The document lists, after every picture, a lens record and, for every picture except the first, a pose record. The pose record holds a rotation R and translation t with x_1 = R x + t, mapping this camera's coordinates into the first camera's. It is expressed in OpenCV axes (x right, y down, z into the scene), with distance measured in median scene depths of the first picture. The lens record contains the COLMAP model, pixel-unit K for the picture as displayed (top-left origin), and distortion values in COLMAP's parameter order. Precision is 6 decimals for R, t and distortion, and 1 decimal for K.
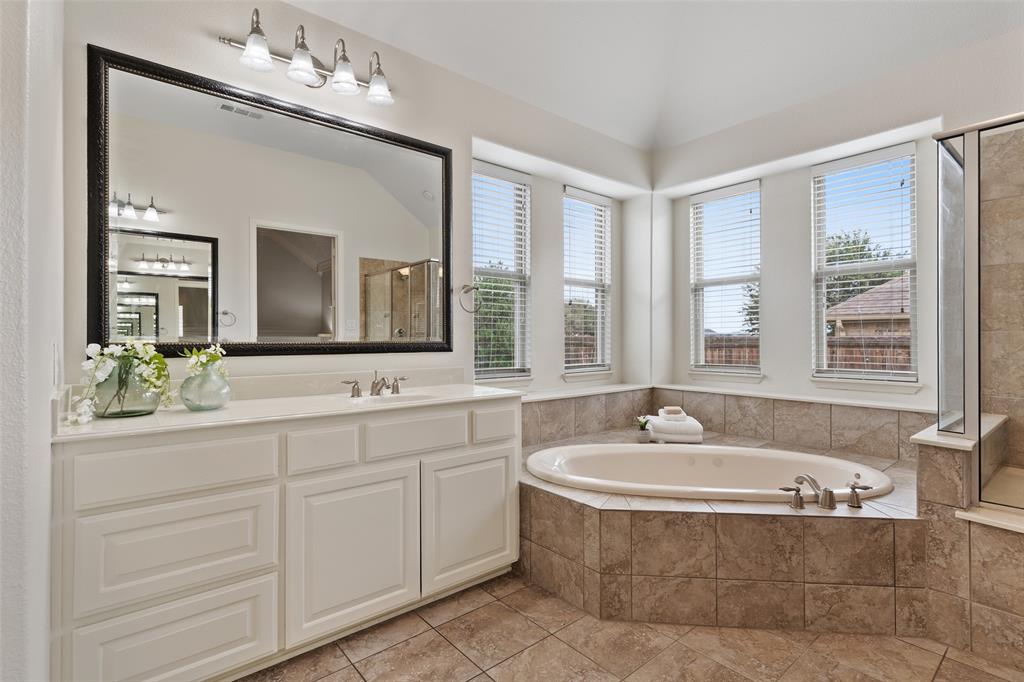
lens RADIAL K [[493.6, 0, 505.3], [0, 493.6, 342.5], [0, 0, 1]] dist [0.001248, 0.000217]
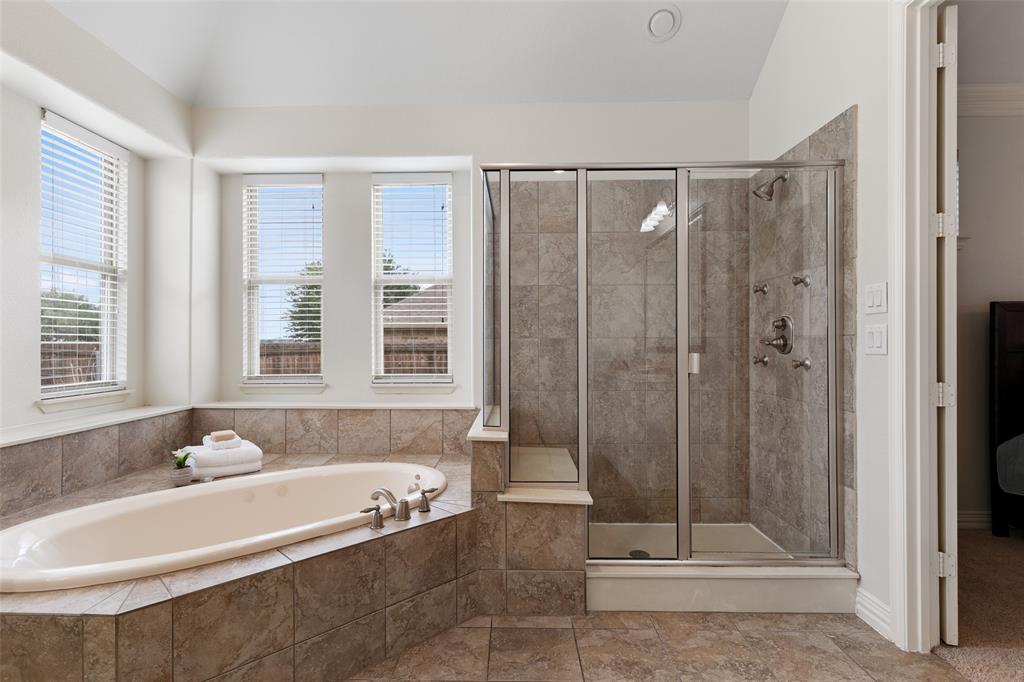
lens RADIAL K [[515.5, 0, 504.7], [0, 515.5, 338.7], [0, 0, 1]] dist [0.001894, -0.001145]
pose [[0.656556, 0.007358, 0.754241, 0.015471], [0.007775, 0.999833, -0.016522, -0.001993], [-0.754237, 0.016711, 0.656390, 0.169222]]
